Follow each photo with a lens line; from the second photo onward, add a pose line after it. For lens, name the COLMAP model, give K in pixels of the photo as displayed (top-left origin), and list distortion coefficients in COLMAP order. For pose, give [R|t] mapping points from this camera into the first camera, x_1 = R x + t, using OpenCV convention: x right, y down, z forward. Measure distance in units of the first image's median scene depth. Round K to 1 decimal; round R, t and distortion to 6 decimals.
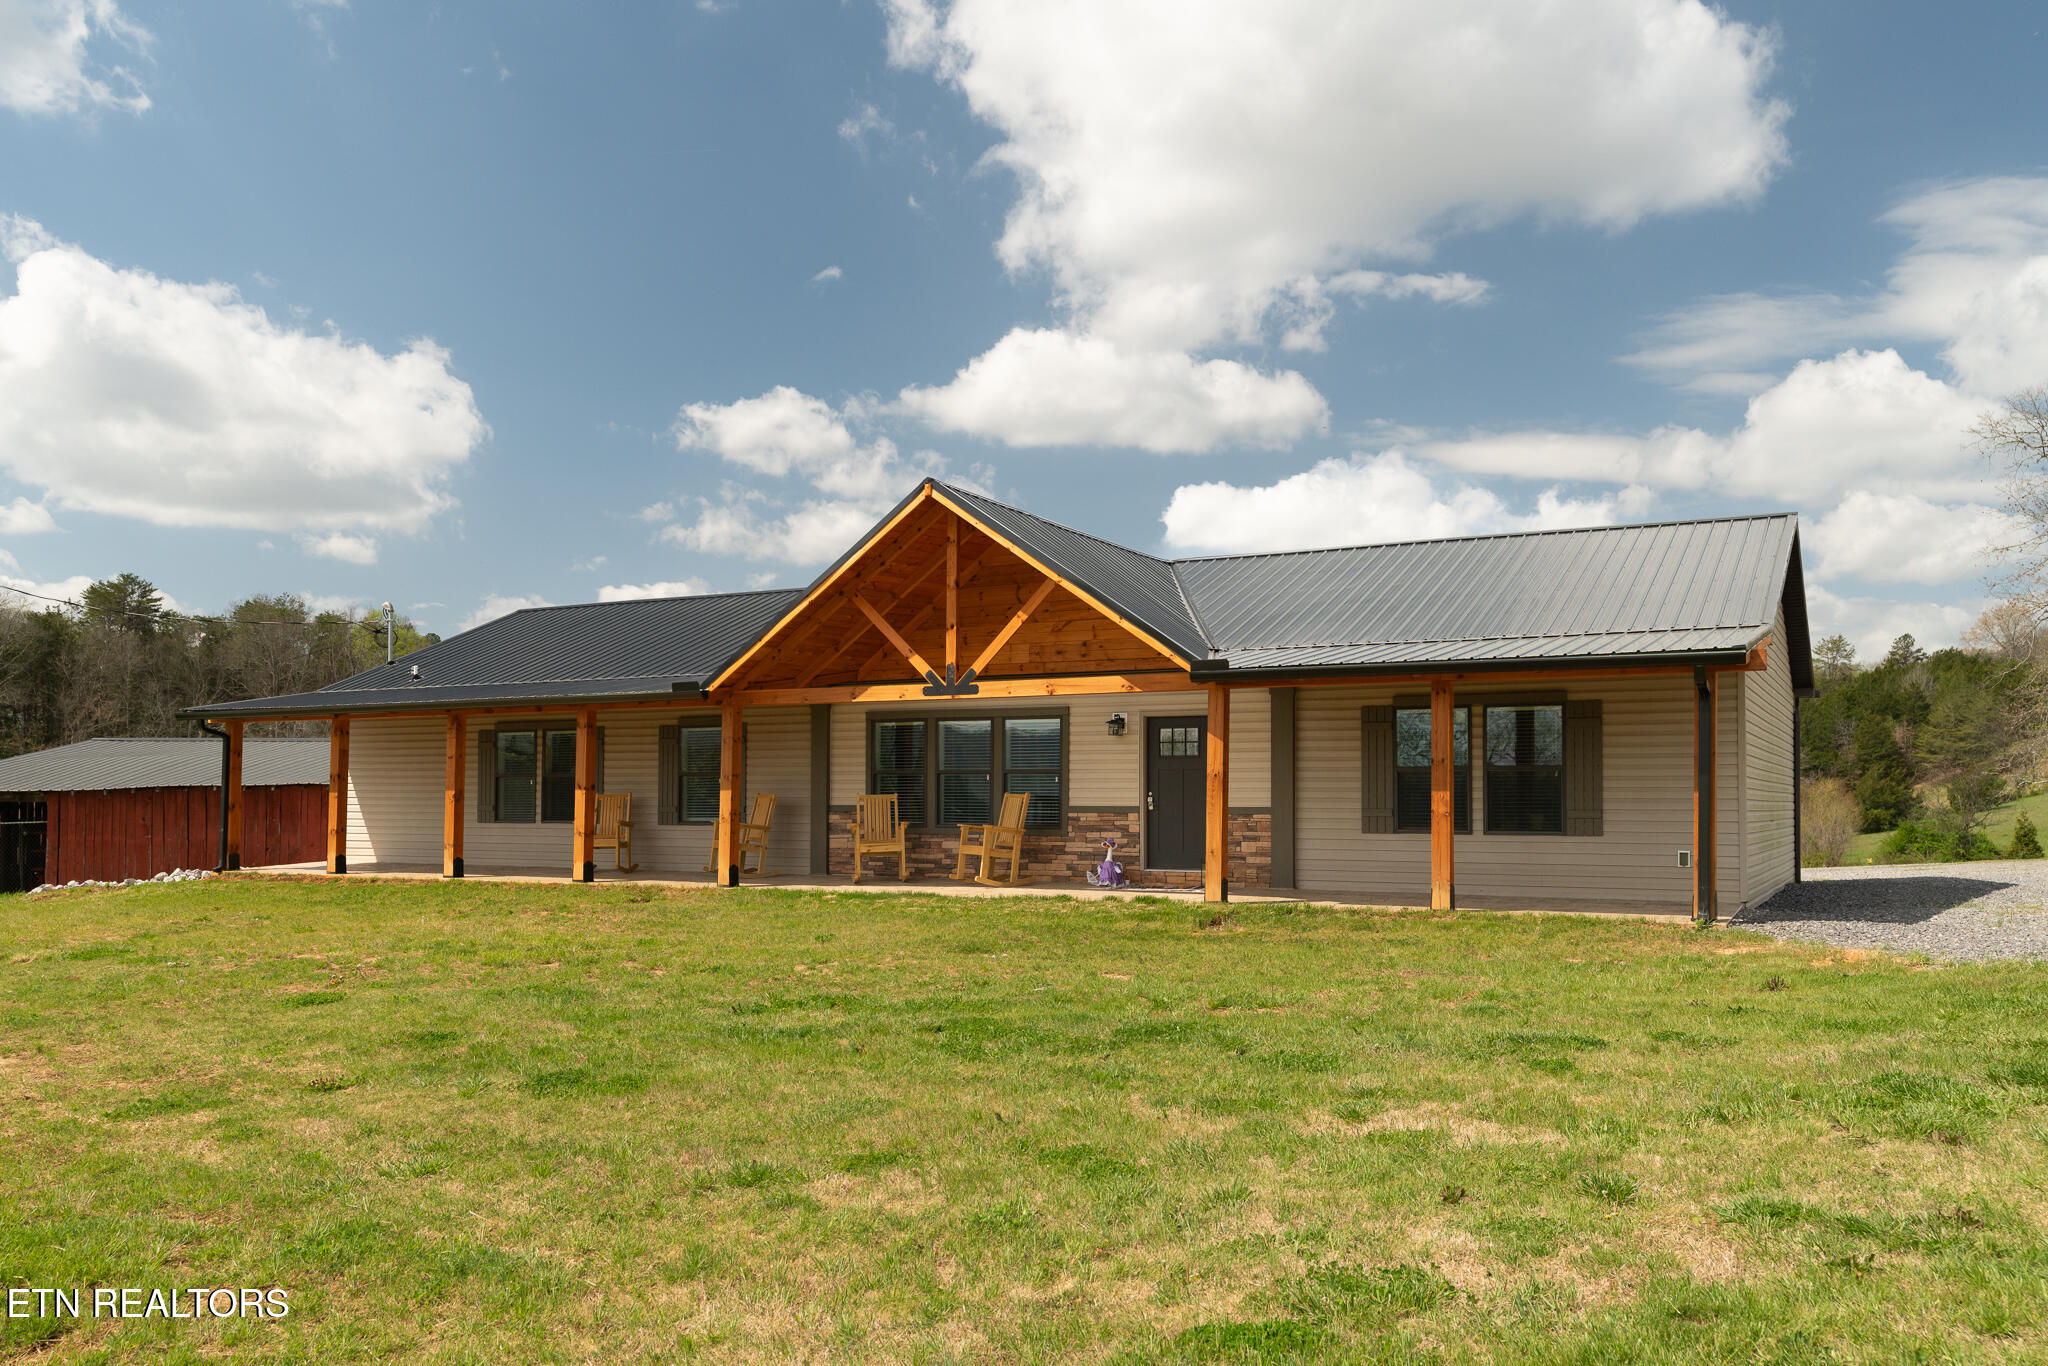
lens RADIAL K [[1691.0, 0, 1033.6], [0, 1691.0, 699.6], [0, 0, 1]] dist [0.034937, -0.004166]
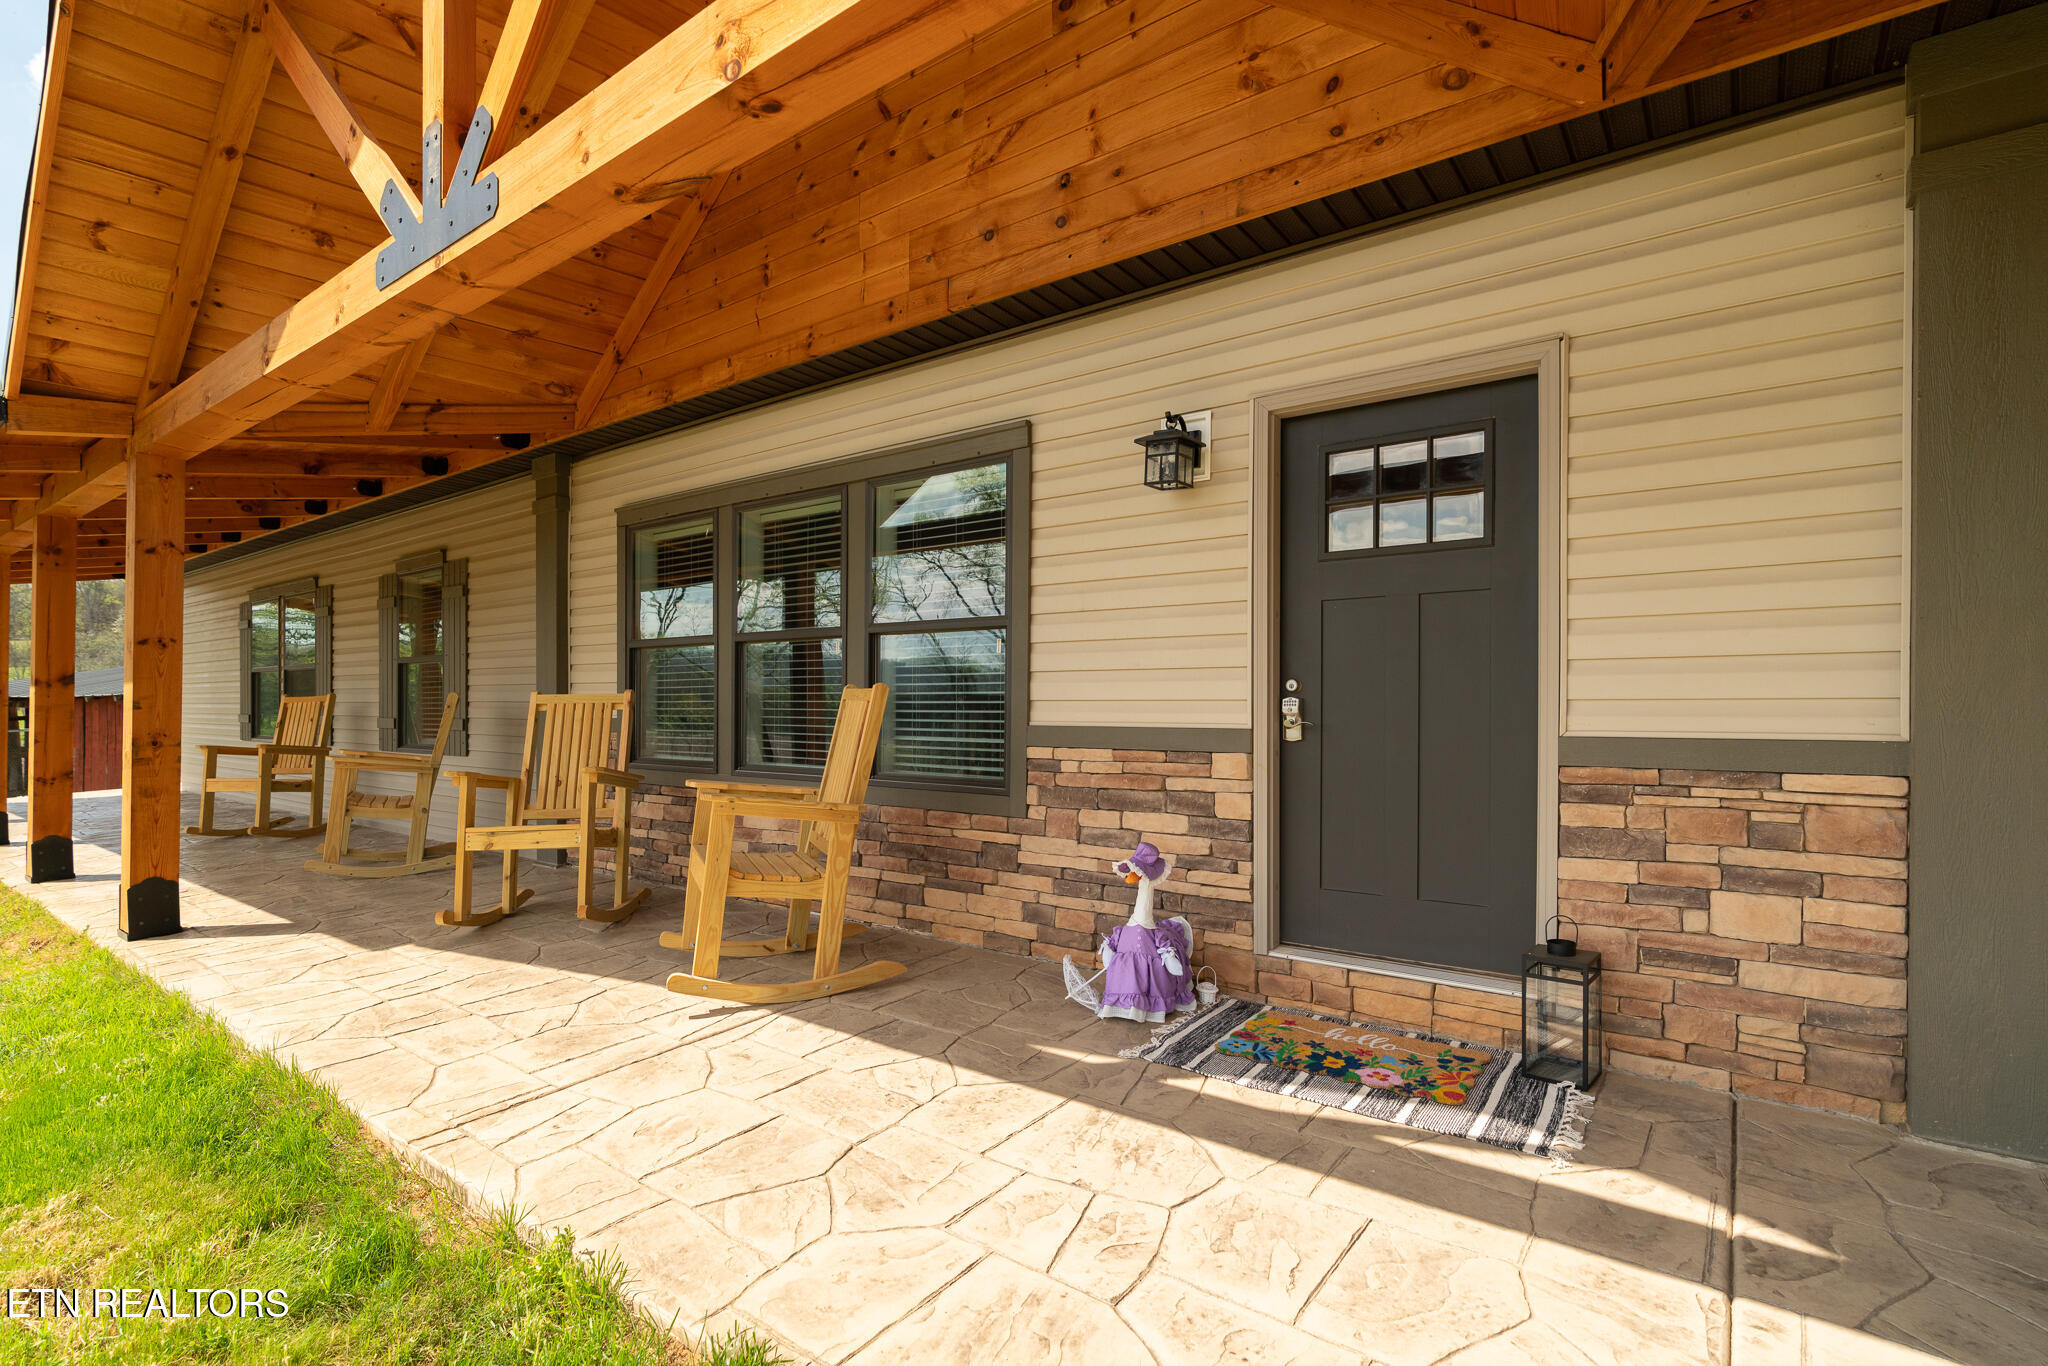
lens RADIAL K [[999.9, 0, 1024.2], [0, 999.9, 698.5], [0, 0, 1]] dist [0.018851, -0.000338]
pose [[0.989041, 0.001205, -0.147639, 0.048710], [0.005772, 0.998887, 0.046821, 0.048849], [0.147531, -0.047160, 0.987932, 0.814871]]
